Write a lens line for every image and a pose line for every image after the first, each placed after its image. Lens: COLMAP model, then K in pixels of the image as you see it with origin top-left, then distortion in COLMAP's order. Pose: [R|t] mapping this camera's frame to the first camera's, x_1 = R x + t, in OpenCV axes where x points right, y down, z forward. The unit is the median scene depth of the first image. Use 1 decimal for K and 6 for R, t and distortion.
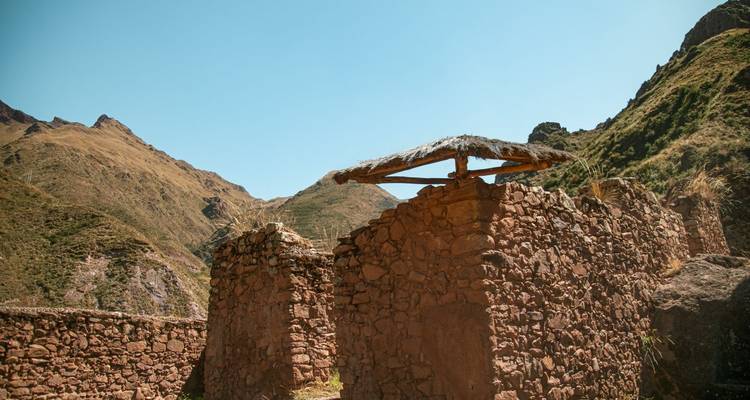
lens RADIAL K [[534.6, 0, 375.0], [0, 534.6, 200.0], [0, 0, 1]] dist [-0.115273, 0.079612]
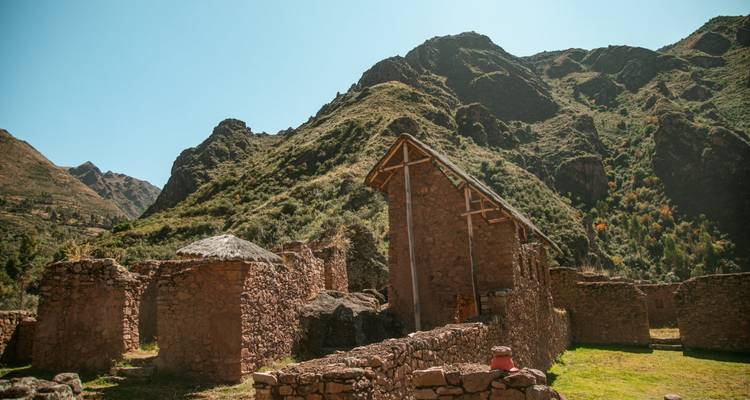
lens RADIAL K [[534.6, 0, 375.0], [0, 534.6, 200.0], [0, 0, 1]] dist [-0.115273, 0.079612]
pose [[0.815653, 0.134685, 0.562646, -0.334649], [-0.145079, 0.989067, -0.026443, -0.162383], [-0.560055, -0.060060, 0.826275, -0.621087]]
